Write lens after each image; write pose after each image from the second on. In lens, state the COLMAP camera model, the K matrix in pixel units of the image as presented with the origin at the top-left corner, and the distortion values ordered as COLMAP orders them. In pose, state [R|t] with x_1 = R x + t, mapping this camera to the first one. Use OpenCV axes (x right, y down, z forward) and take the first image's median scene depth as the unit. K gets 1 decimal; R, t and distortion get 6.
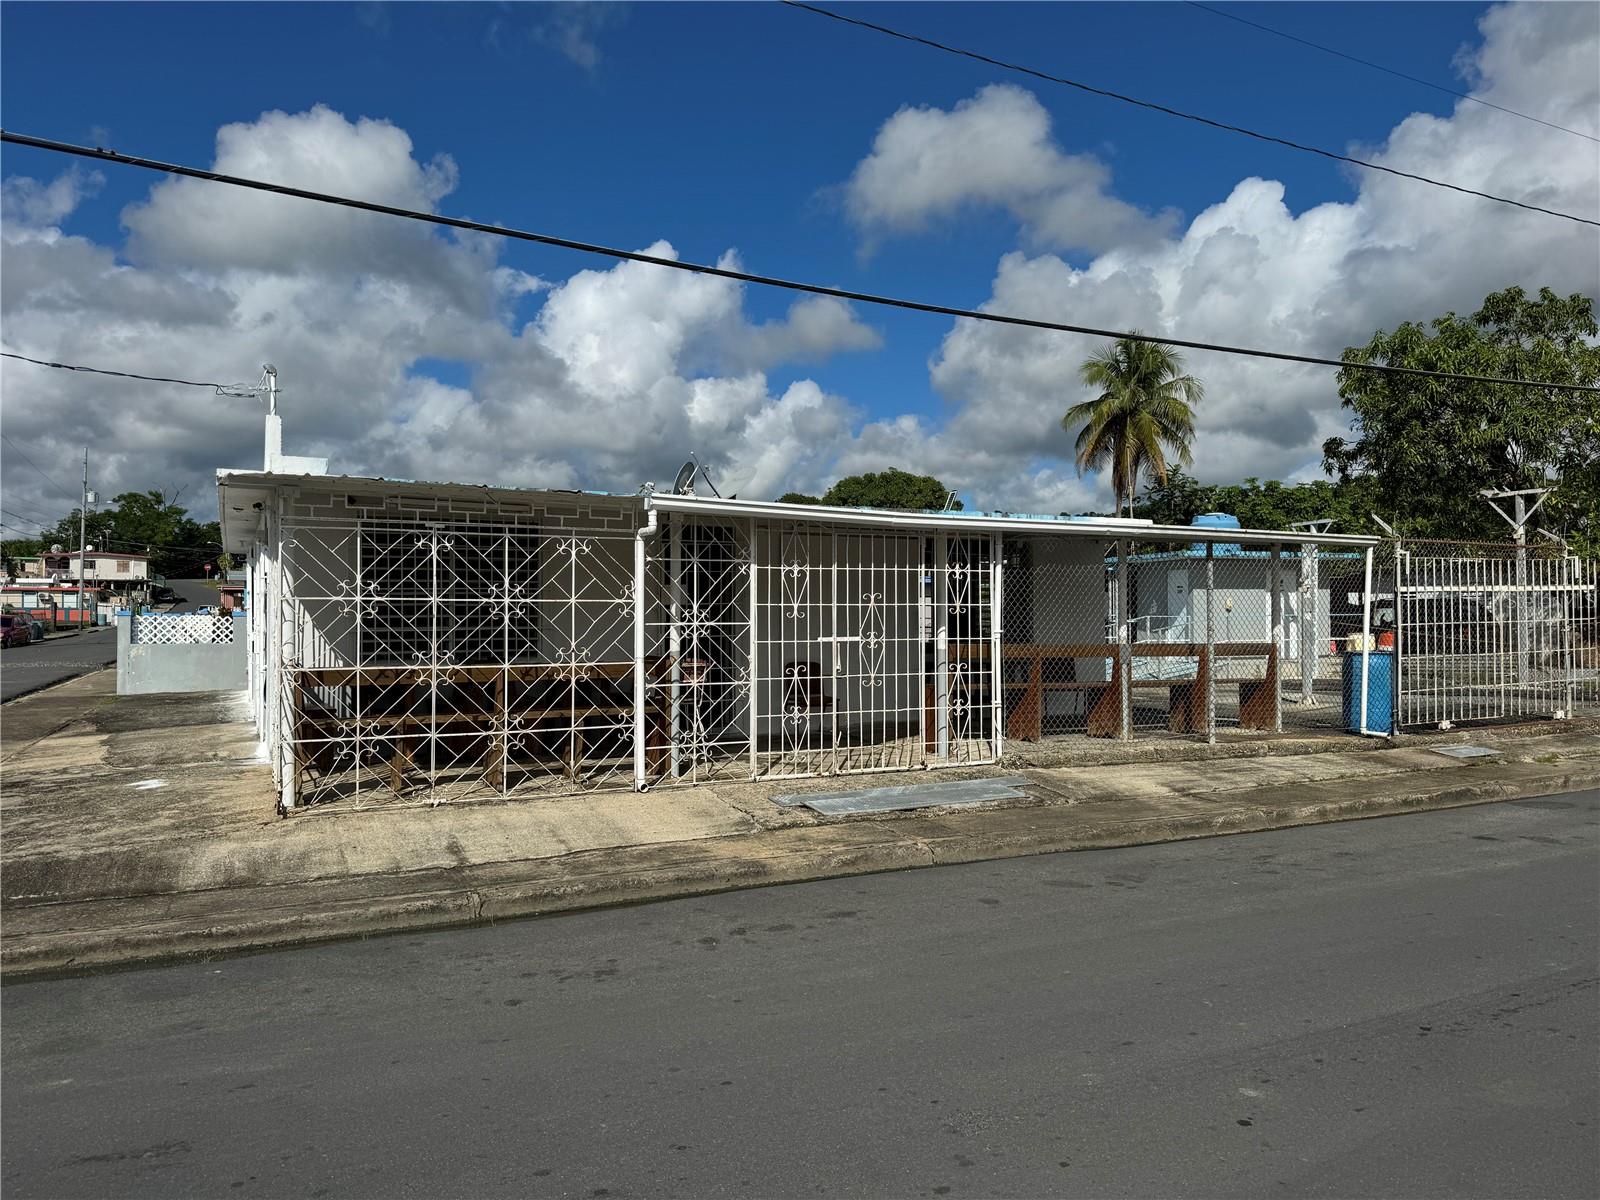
lens RADIAL K [[1135.7, 0, 800.0], [0, 1135.7, 600.0], [0, 0, 1]] dist [0.049353, -0.006170]
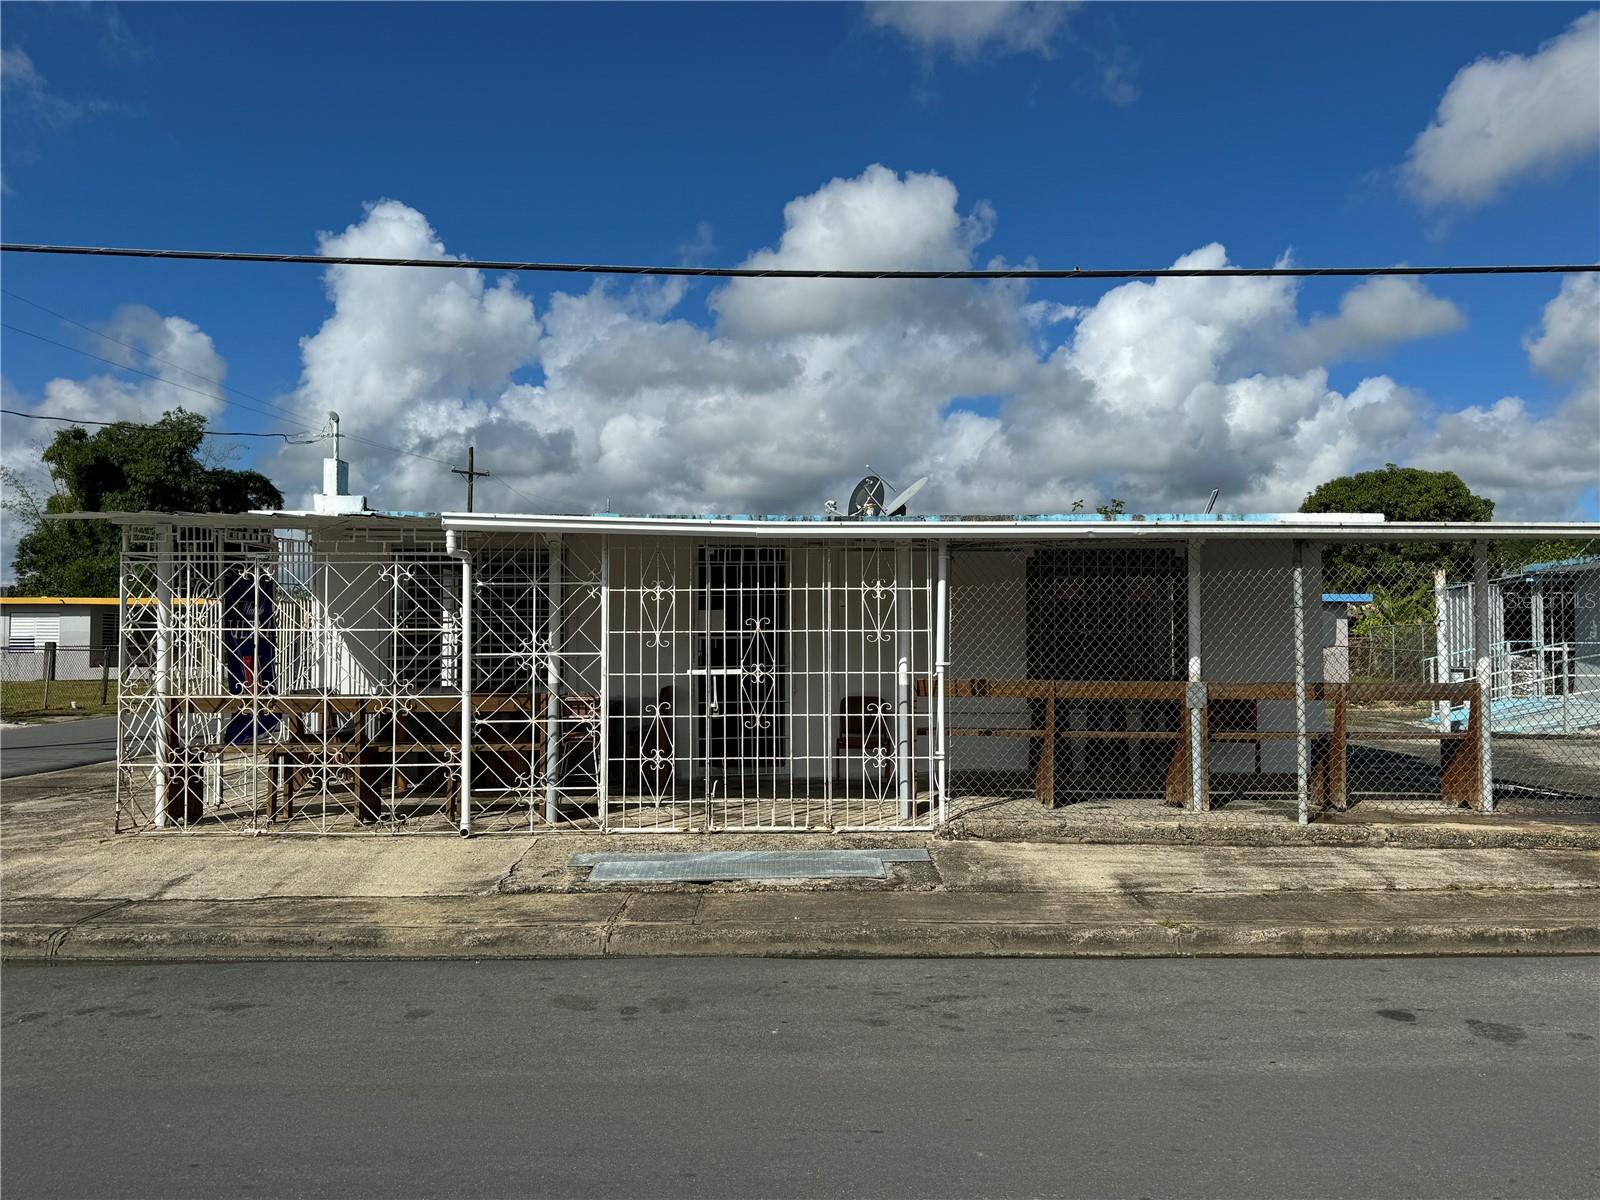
lens RADIAL K [[1150.0, 0, 803.4], [0, 1150.0, 603.0], [0, 0, 1]] dist [0.072977, -0.099270]
pose [[0.896964, -0.016604, -0.441791, 0.476329], [0.007900, 0.999737, -0.021535, 0.001684], [0.442033, 0.015826, 0.896859, 0.250773]]
